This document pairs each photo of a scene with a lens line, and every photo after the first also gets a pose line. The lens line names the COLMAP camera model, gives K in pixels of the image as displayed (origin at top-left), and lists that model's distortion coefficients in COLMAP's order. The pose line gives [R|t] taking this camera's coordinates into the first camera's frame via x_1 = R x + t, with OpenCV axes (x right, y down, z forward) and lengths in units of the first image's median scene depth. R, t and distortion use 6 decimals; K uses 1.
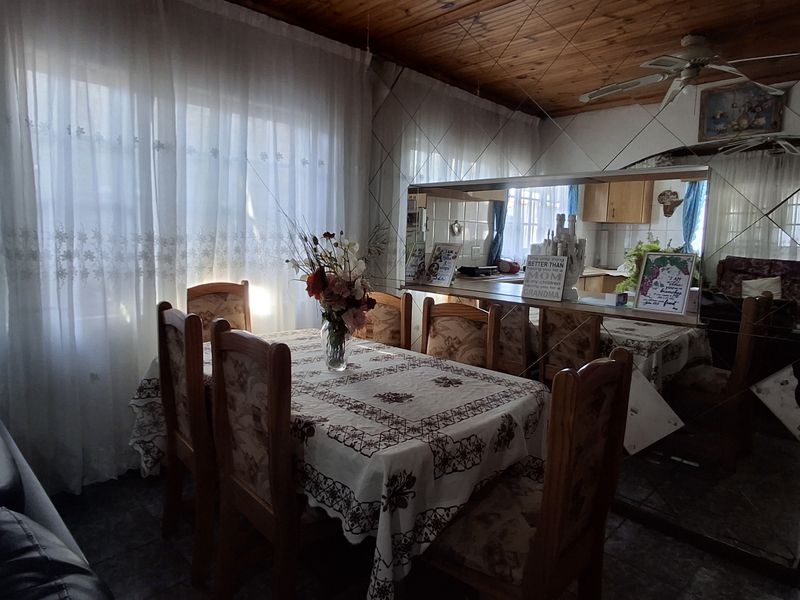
lens RADIAL K [[484.9, 0, 399.1], [0, 484.9, 282.3], [0, 0, 1]] dist [0.001938, 0.001522]
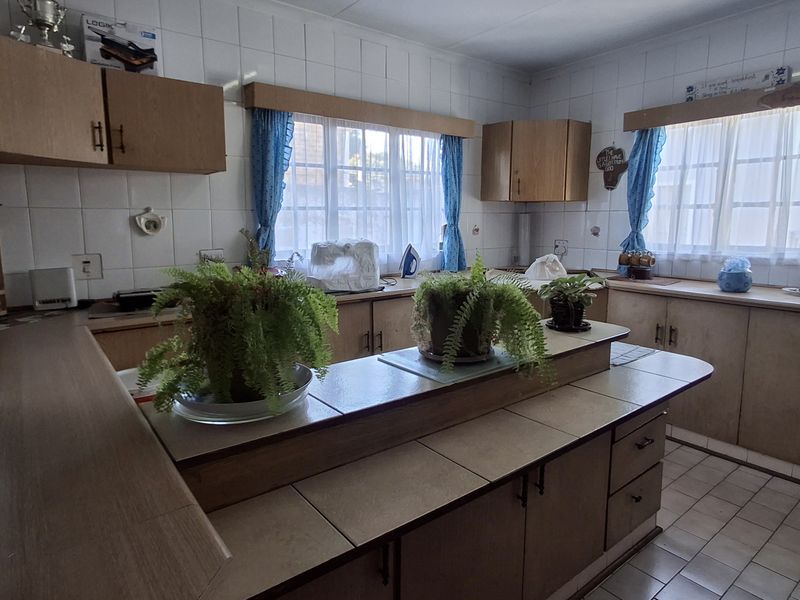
lens RADIAL K [[484.9, 0, 399.1], [0, 484.9, 282.3], [0, 0, 1]] dist [0.001938, 0.001522]
pose [[0.992987, -0.013431, -0.117461, 0.356616], [0.016877, 0.999454, 0.028399, -0.036909], [0.117016, -0.030183, 0.992671, 0.338873]]
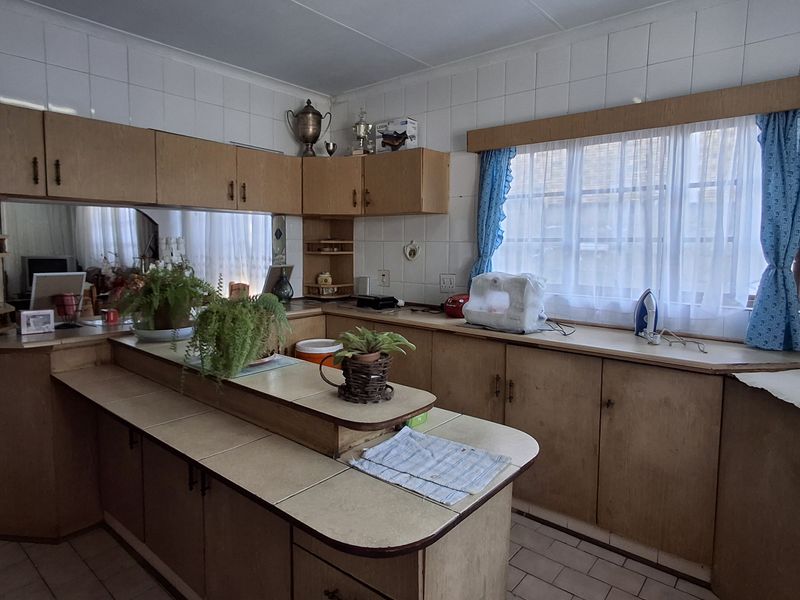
lens RADIAL K [[484.9, 0, 399.1], [0, 484.9, 282.3], [0, 0, 1]] dist [0.001938, 0.001522]
pose [[0.092345, 0.052957, -0.994318, 0.687745], [-0.108504, 0.993173, 0.042820, -0.066787], [0.989798, 0.103933, 0.097460, 0.669629]]
